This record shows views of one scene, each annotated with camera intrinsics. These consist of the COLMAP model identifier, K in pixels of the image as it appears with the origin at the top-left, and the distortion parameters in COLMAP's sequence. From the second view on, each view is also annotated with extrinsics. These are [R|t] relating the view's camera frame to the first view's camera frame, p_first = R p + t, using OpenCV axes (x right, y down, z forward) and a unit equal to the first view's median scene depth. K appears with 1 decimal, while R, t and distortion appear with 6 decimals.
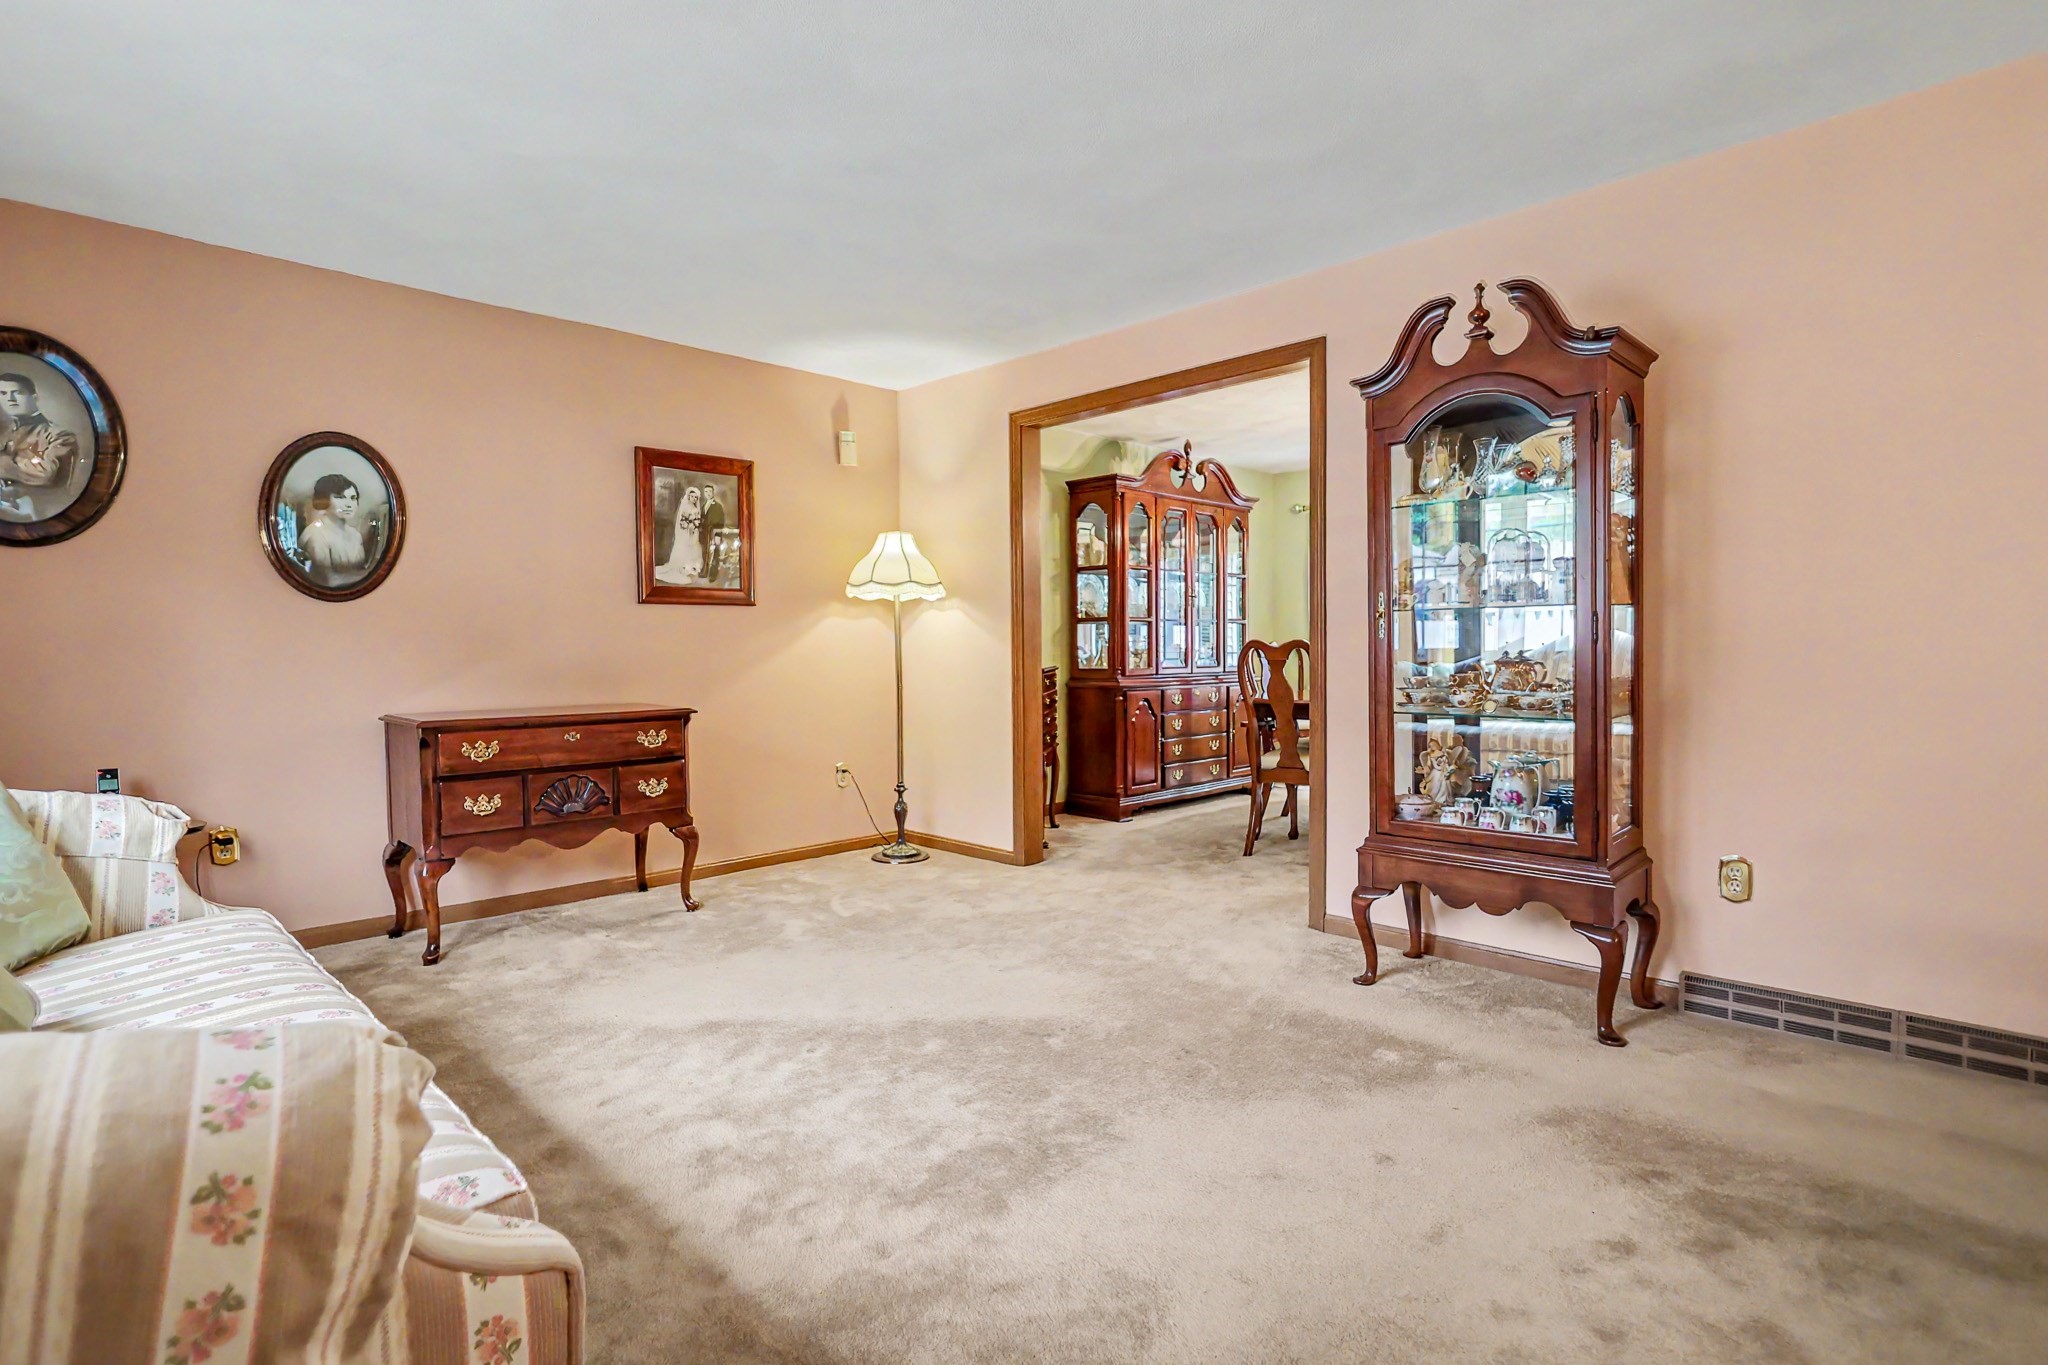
lens RADIAL K [[1002.6, 0, 1035.6], [0, 1002.6, 686.4], [0, 0, 1]] dist [-0.000512, 0.001516]
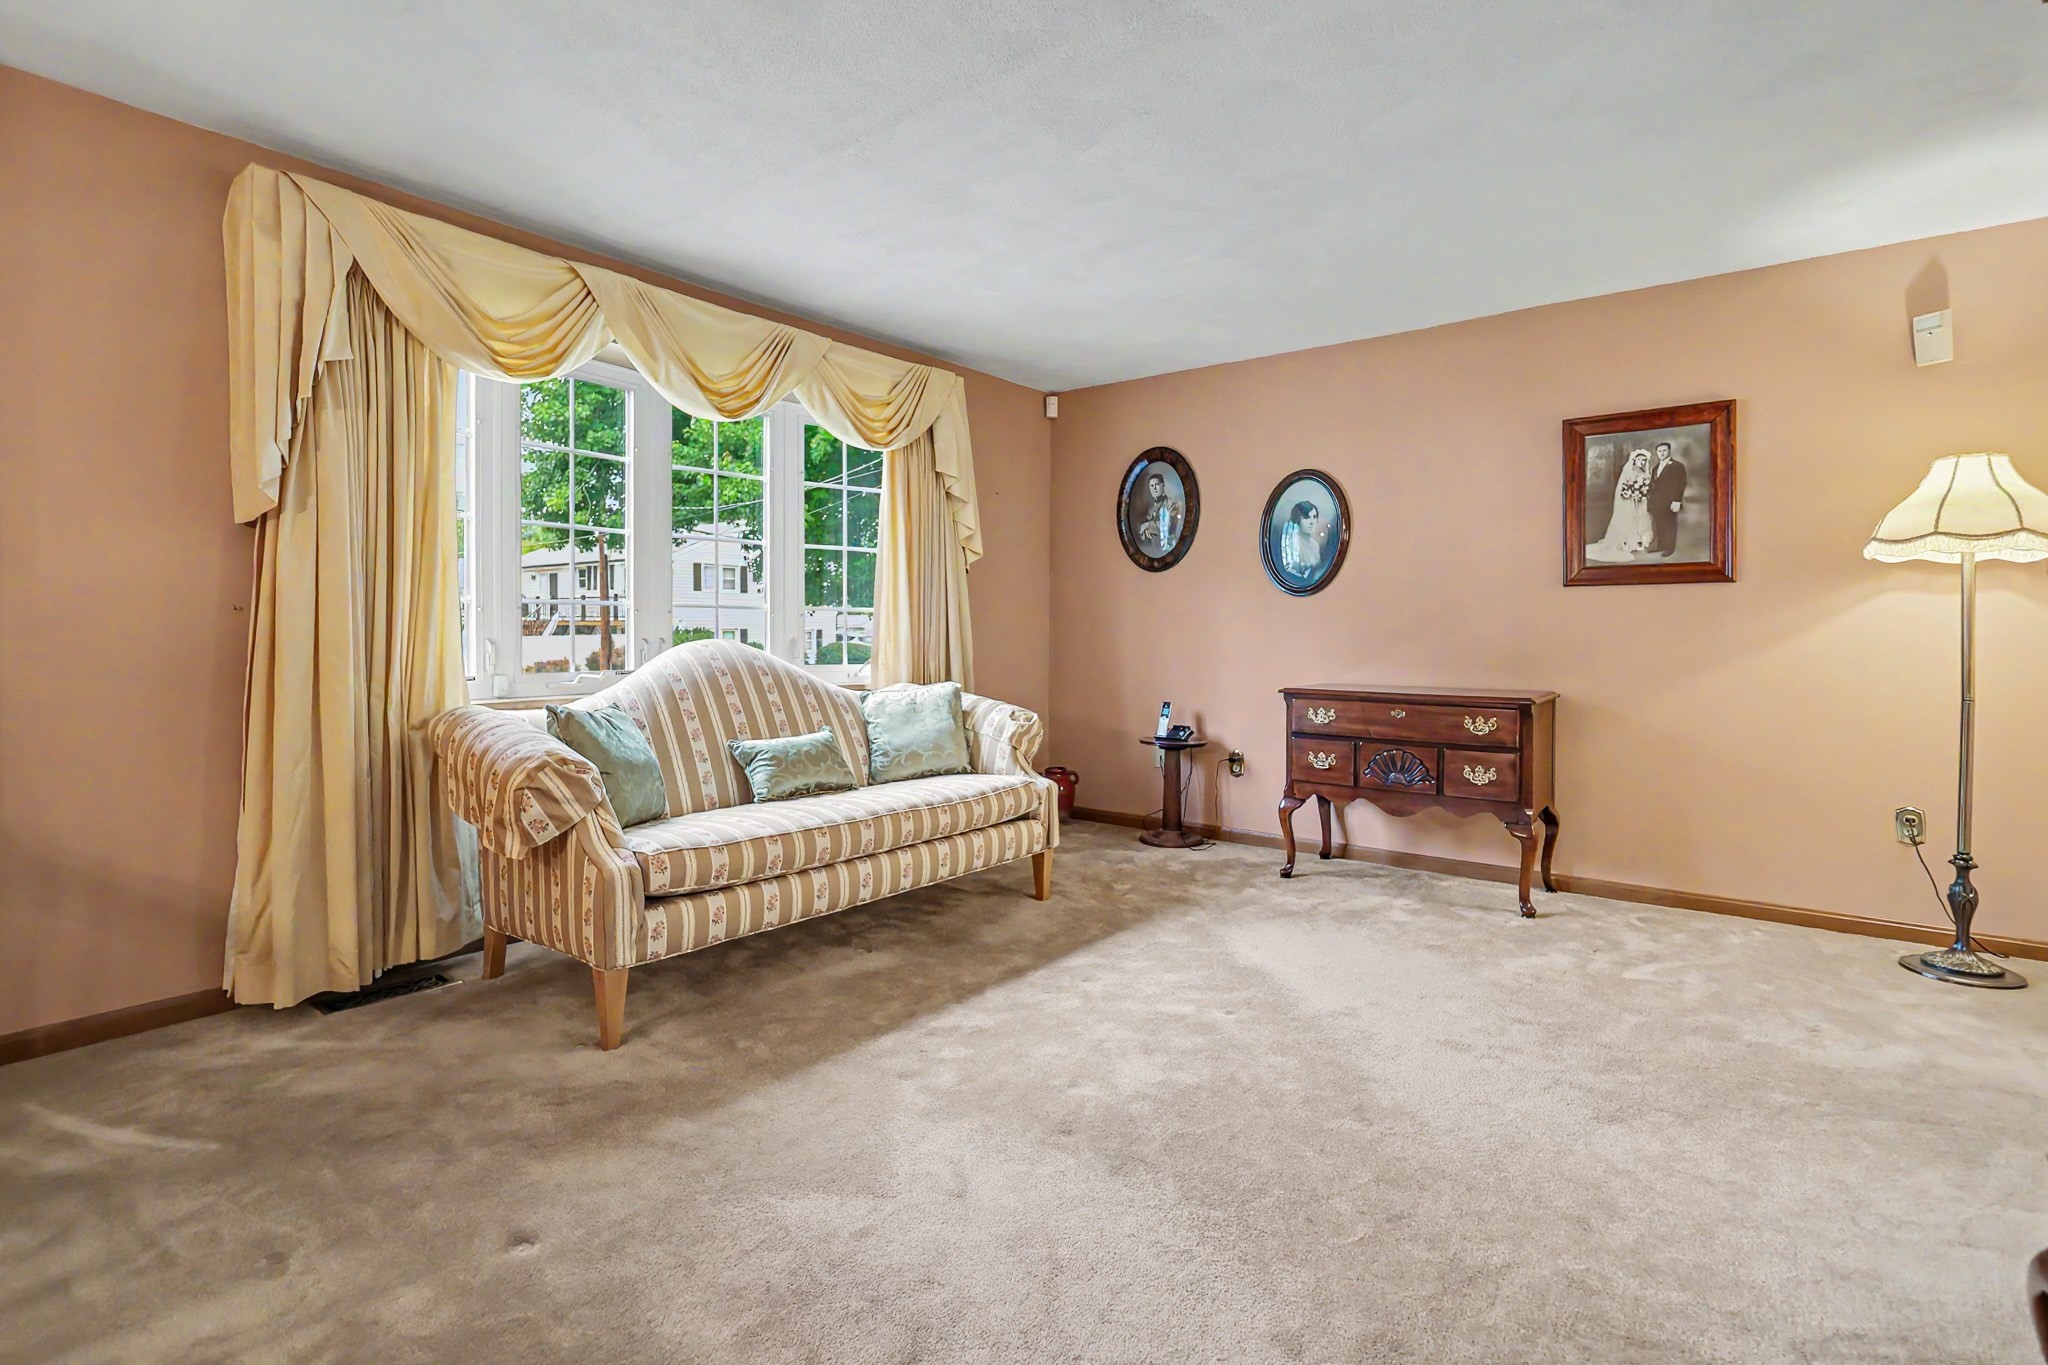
lens RADIAL K [[1002.6, 0, 1027.2], [0, 1002.6, 646.6], [0, 0, 1]] dist [-0.000512, 0.001516]
pose [[0.116873, 0.018910, -0.992967, 0.500787], [-0.047979, 0.998759, 0.013373, -0.015352], [0.991987, 0.046079, 0.117635, 0.411758]]
